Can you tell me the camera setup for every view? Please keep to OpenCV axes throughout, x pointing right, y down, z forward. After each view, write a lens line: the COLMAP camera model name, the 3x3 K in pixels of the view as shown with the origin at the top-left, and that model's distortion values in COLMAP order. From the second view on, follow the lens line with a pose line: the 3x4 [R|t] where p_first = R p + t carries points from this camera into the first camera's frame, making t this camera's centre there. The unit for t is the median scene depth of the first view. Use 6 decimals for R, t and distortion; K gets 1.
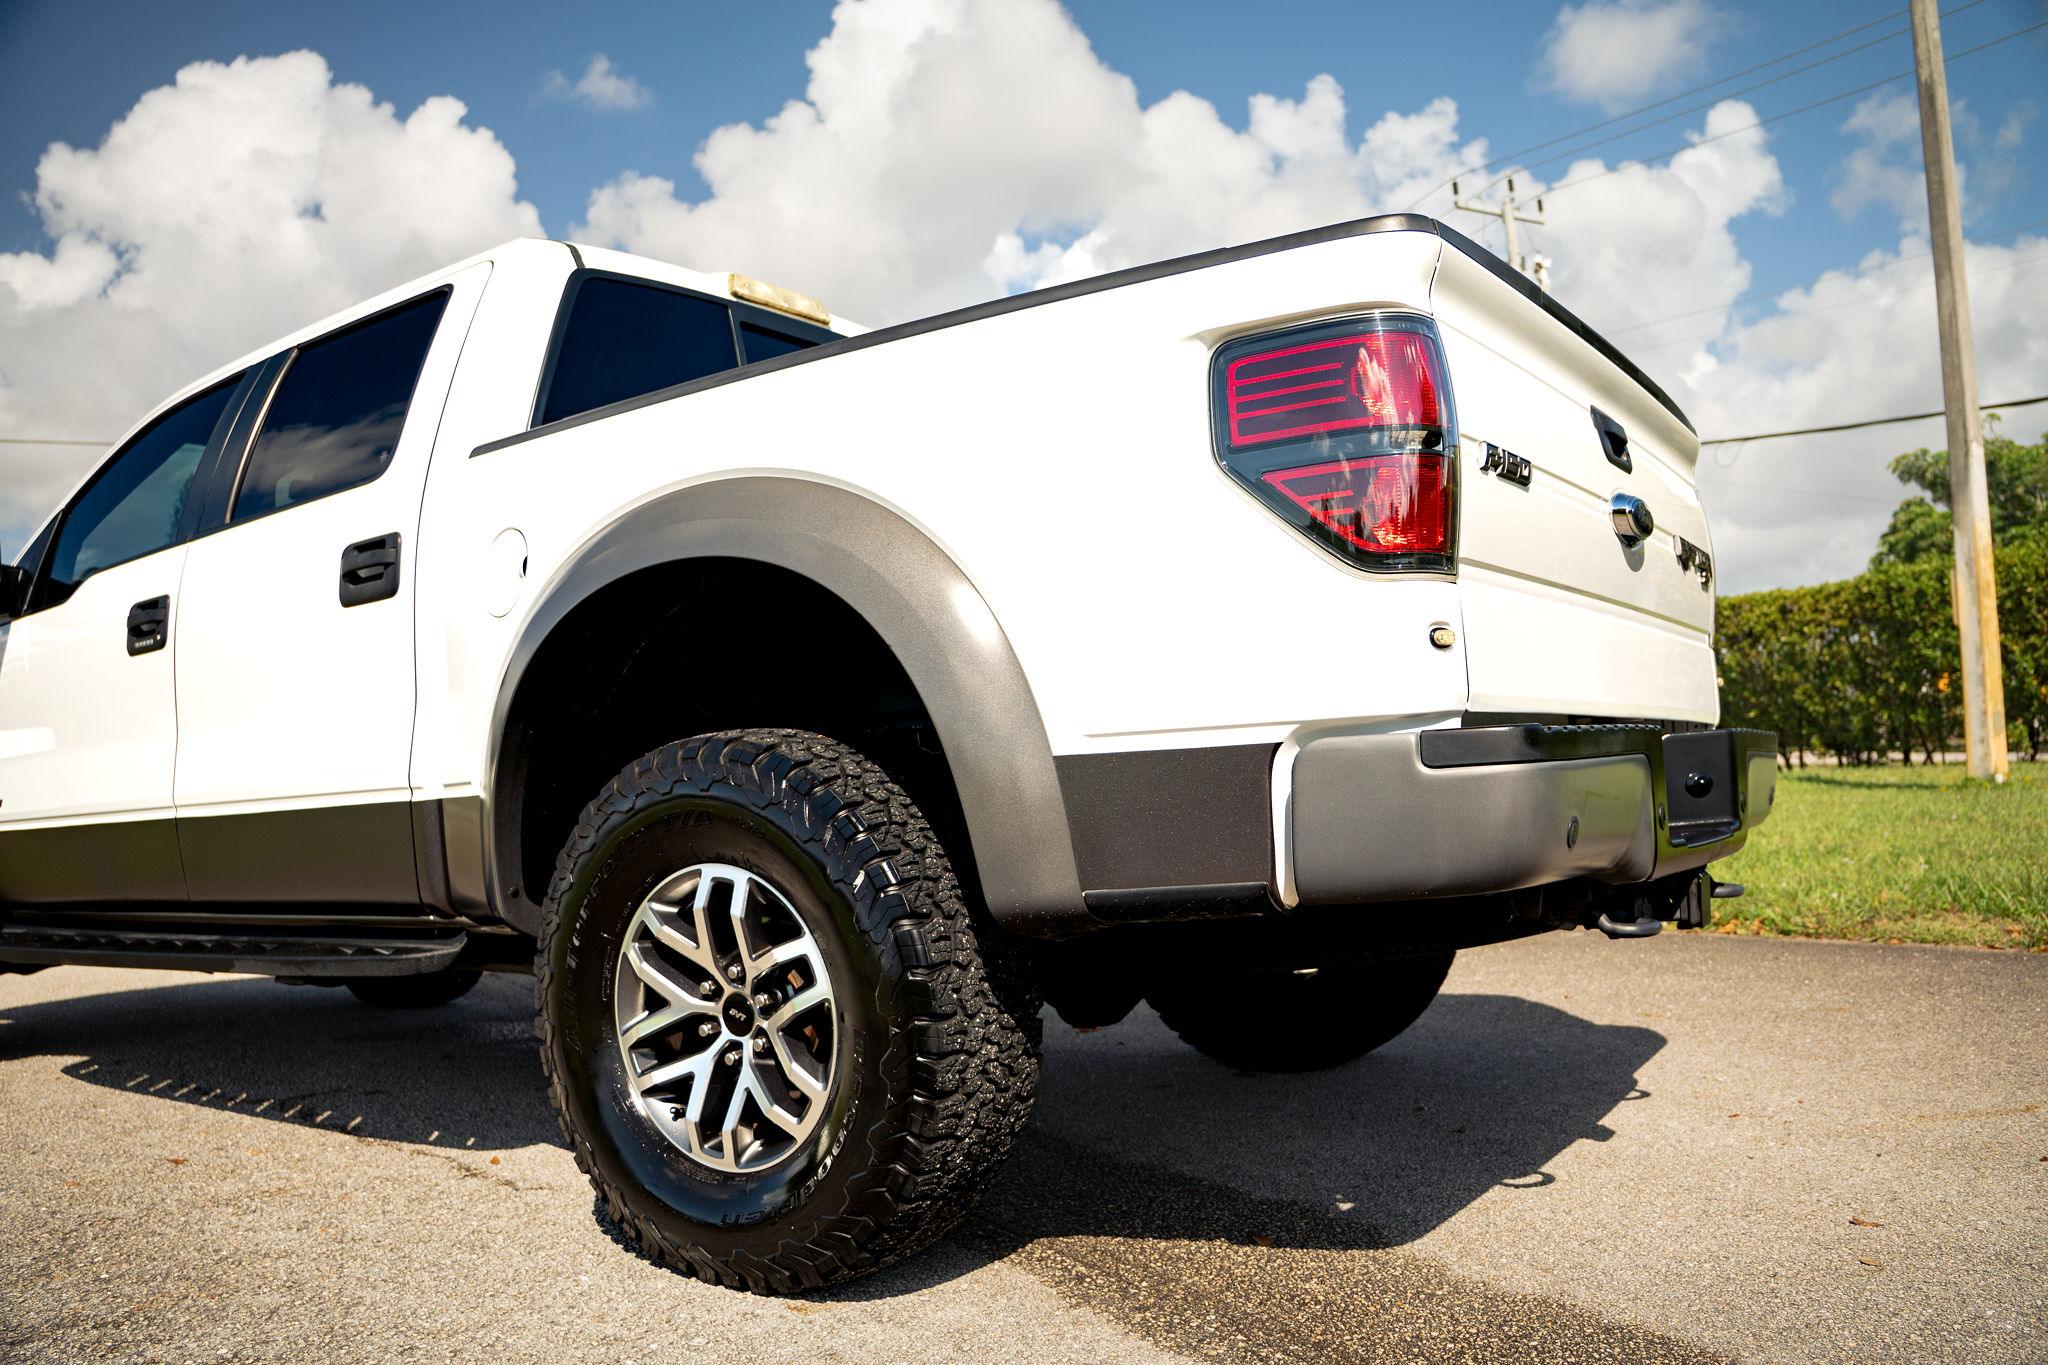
lens RADIAL K [[1647.8, 0, 1029.5], [0, 1647.8, 686.7], [0, 0, 1]] dist [-0.208161, 0.132987]
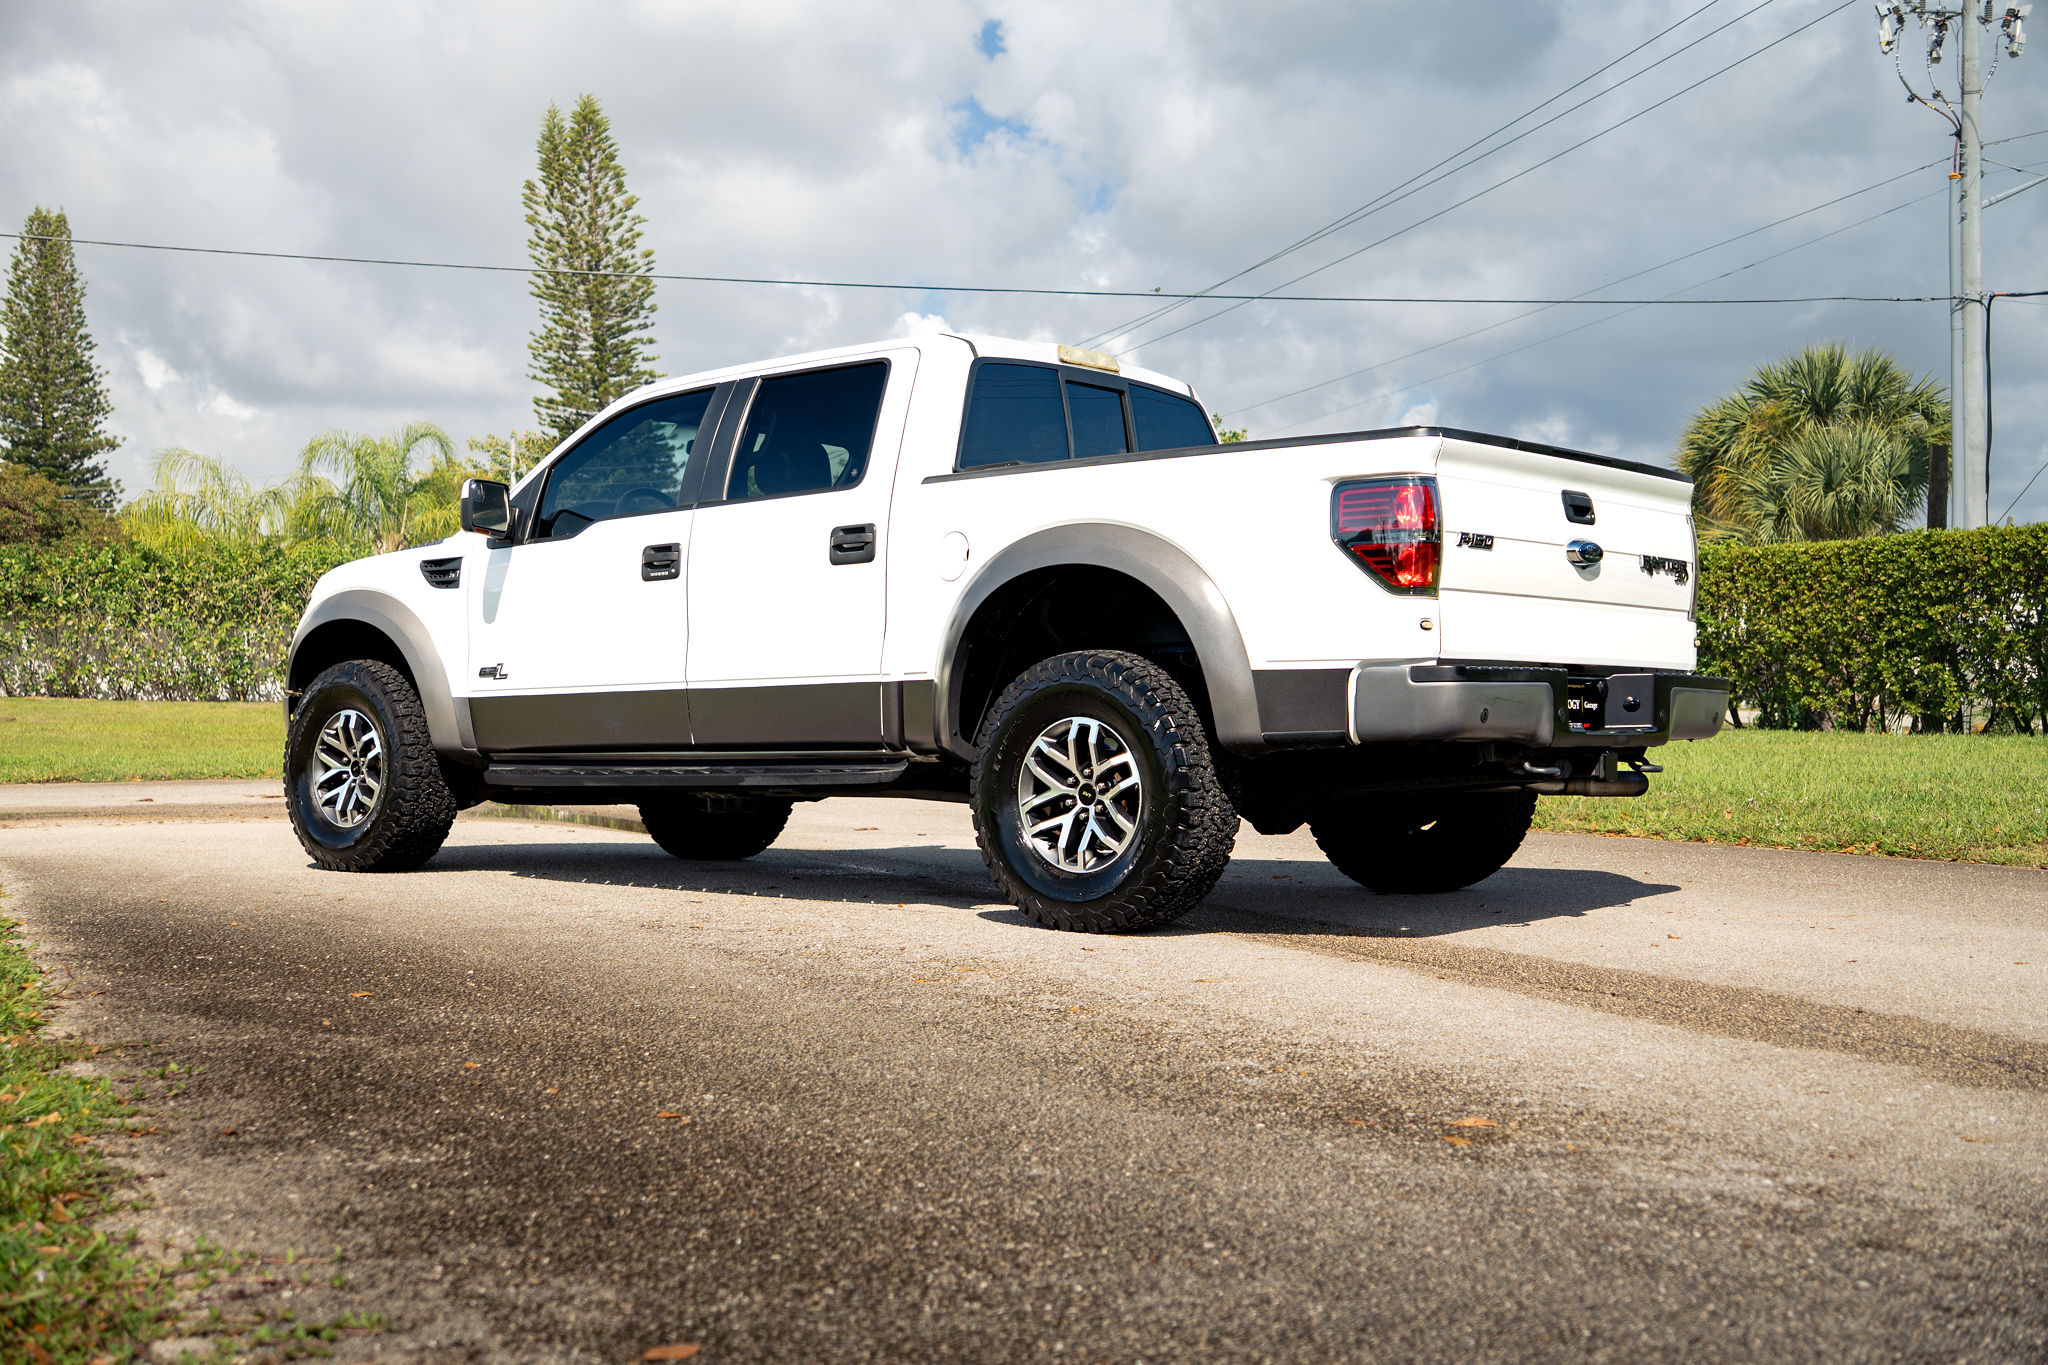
lens RADIAL K [[2492.7, 0, 998.3], [0, 2492.7, 682.9], [0, 0, 1]] dist [-0.014714, 0.447348]
pose [[0.993813, 0.043695, -0.102108, 0.016807], [-0.038902, 0.998067, 0.048467, -0.076168], [0.104029, -0.044195, 0.993592, -2.020271]]
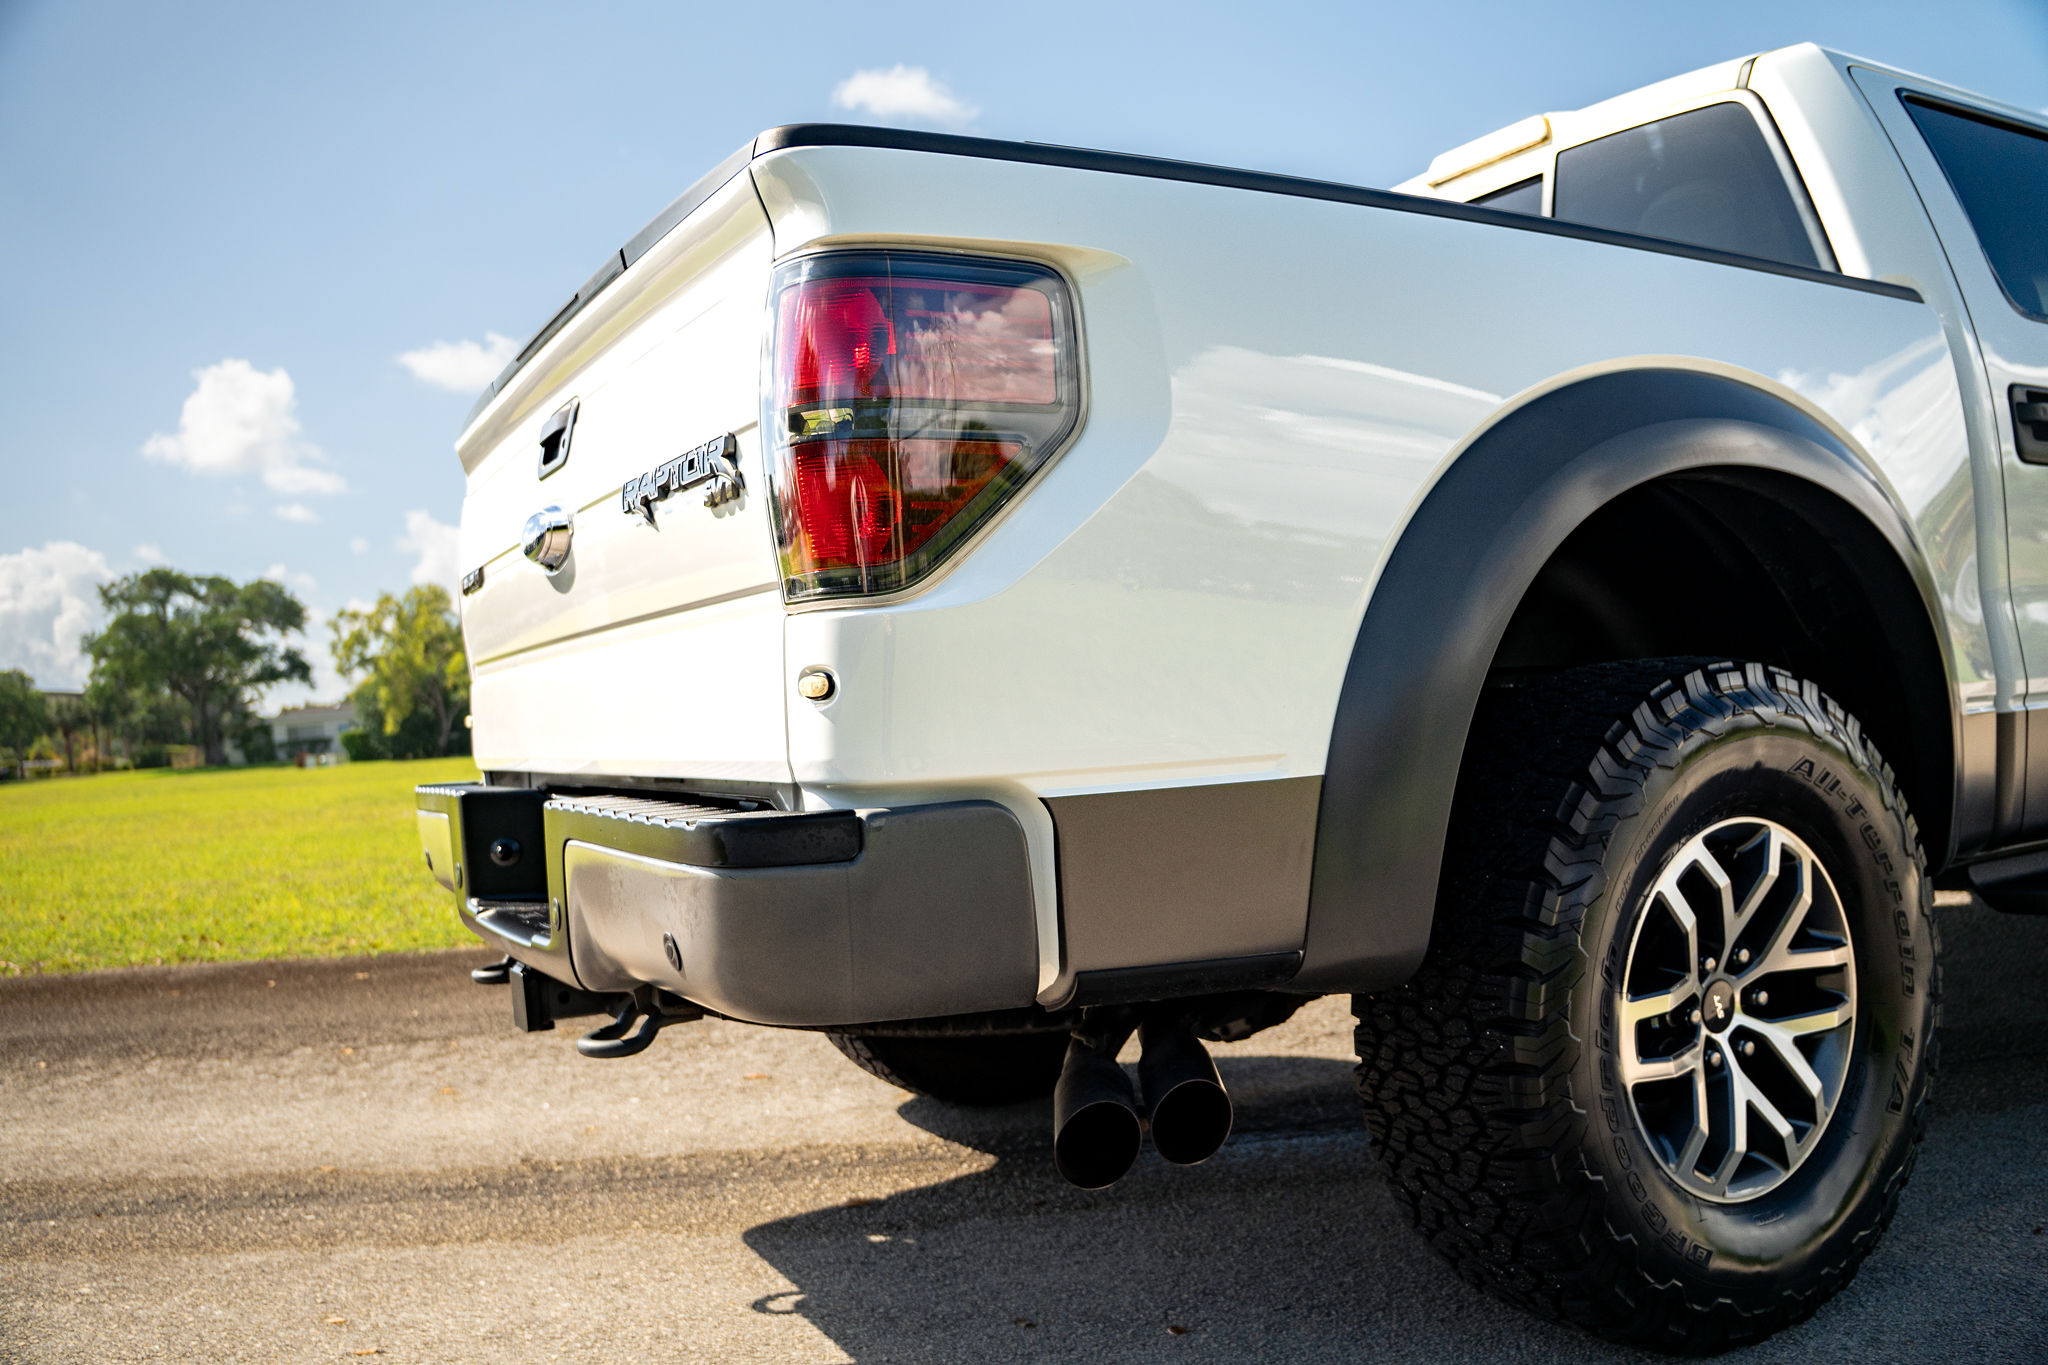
lens RADIAL K [[1647.8, 0, 1029.5], [0, 1647.8, 686.7], [0, 0, 1]] dist [-0.208161, 0.132987]
pose [[-0.448342, 0.065335, -0.891471, 1.120152], [0.141179, 0.989983, 0.001553, 0.007382], [0.882643, -0.125161, -0.453075, 1.751904]]
